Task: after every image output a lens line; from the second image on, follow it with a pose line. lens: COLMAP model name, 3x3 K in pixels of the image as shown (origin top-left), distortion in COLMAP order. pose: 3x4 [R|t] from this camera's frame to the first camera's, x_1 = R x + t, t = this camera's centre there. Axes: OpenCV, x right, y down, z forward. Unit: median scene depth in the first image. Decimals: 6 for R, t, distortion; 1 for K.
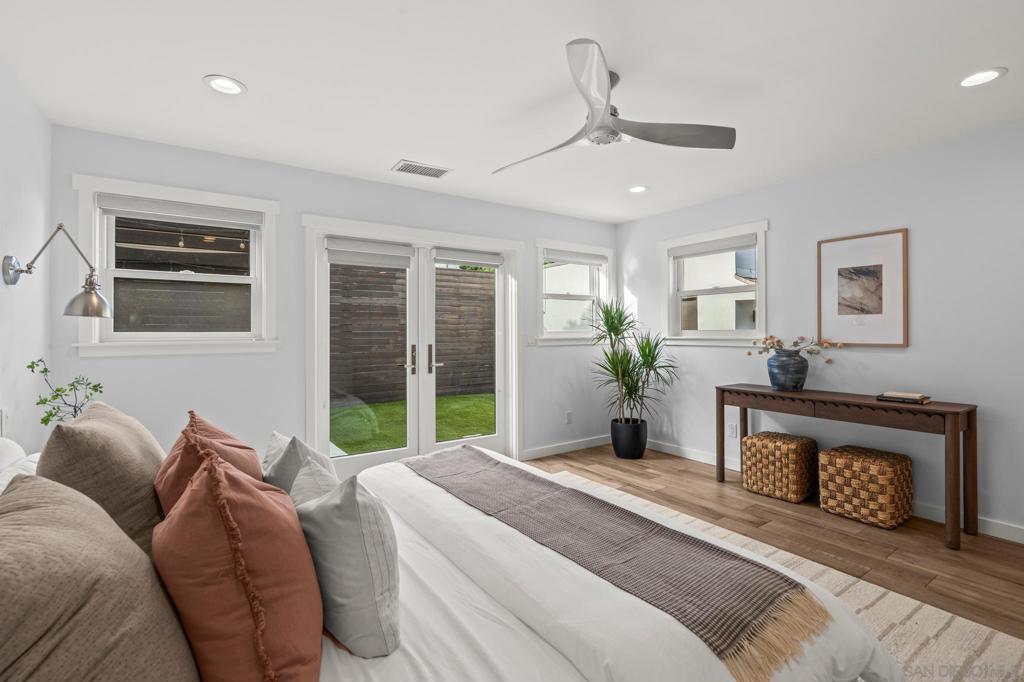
lens RADIAL K [[460.2, 0, 511.1], [0, 460.2, 332.9], [0, 0, 1]] dist [-0.001996, 0.001531]
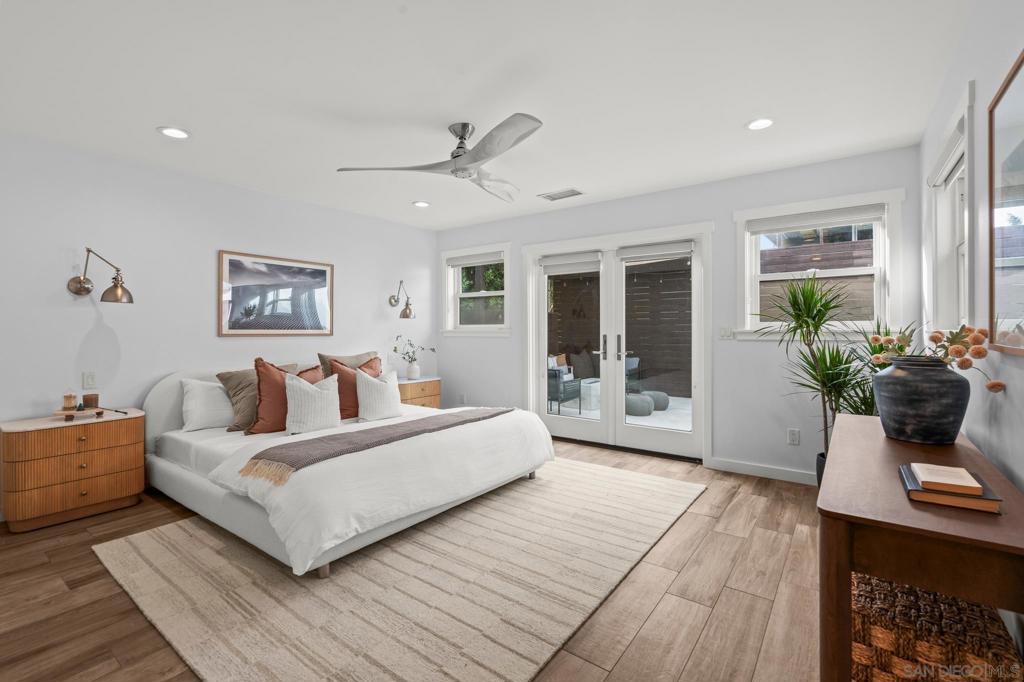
lens RADIAL K [[460.2, 0, 511.8], [0, 460.2, 333.5], [0, 0, 1]] dist [-0.001996, 0.001531]
pose [[0.327523, 0.011275, -0.944776, 0.885968], [-0.003311, 0.999936, 0.010786, 0.011490], [0.944837, -0.000404, 0.327540, 0.422888]]
